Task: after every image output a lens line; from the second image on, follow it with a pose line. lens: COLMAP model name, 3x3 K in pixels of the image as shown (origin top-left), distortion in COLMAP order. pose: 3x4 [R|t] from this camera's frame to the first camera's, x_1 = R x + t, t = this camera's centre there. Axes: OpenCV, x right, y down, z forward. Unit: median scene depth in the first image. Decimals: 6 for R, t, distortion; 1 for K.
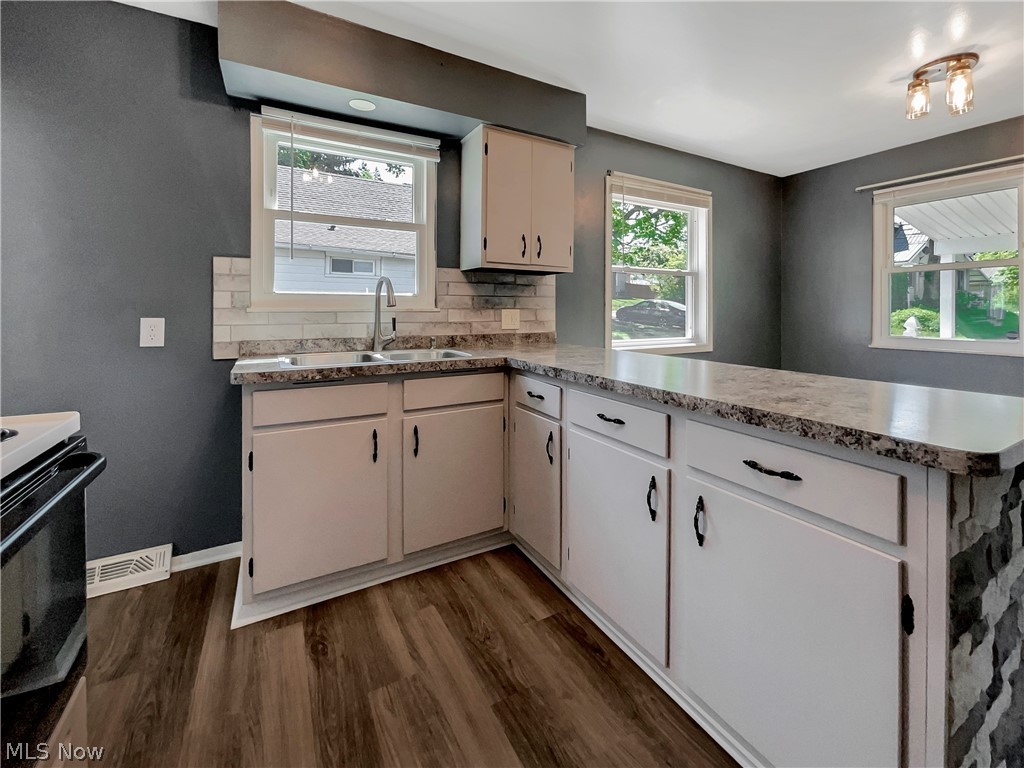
lens RADIAL K [[424.2, 0, 512.0], [0, 424.2, 384.0], [0, 0, 1]] dist [0.001708, 0.000167]
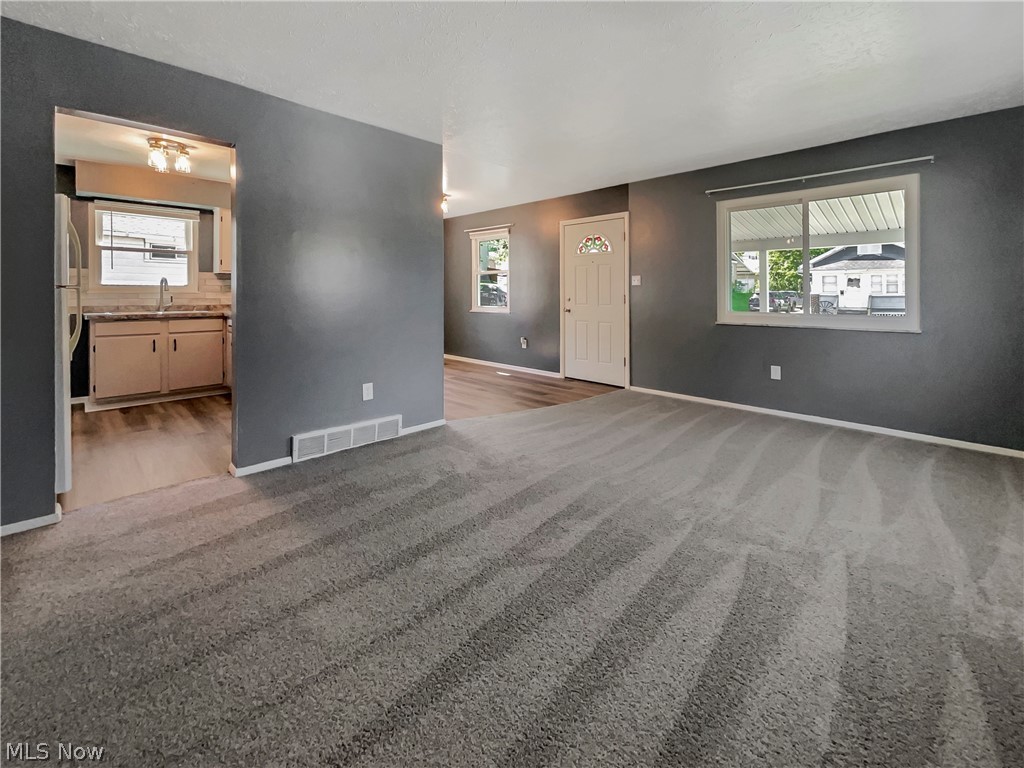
lens RADIAL K [[425.8, 0, 528.9], [0, 425.8, 354.7], [0, 0, 1]] dist [-0.000538, -0.000182]
pose [[0.956275, -0.031470, 0.290771, 0.751368], [0.039120, 0.999024, -0.020532, 0.235800], [-0.289841, 0.031009, 0.956572, -1.451623]]
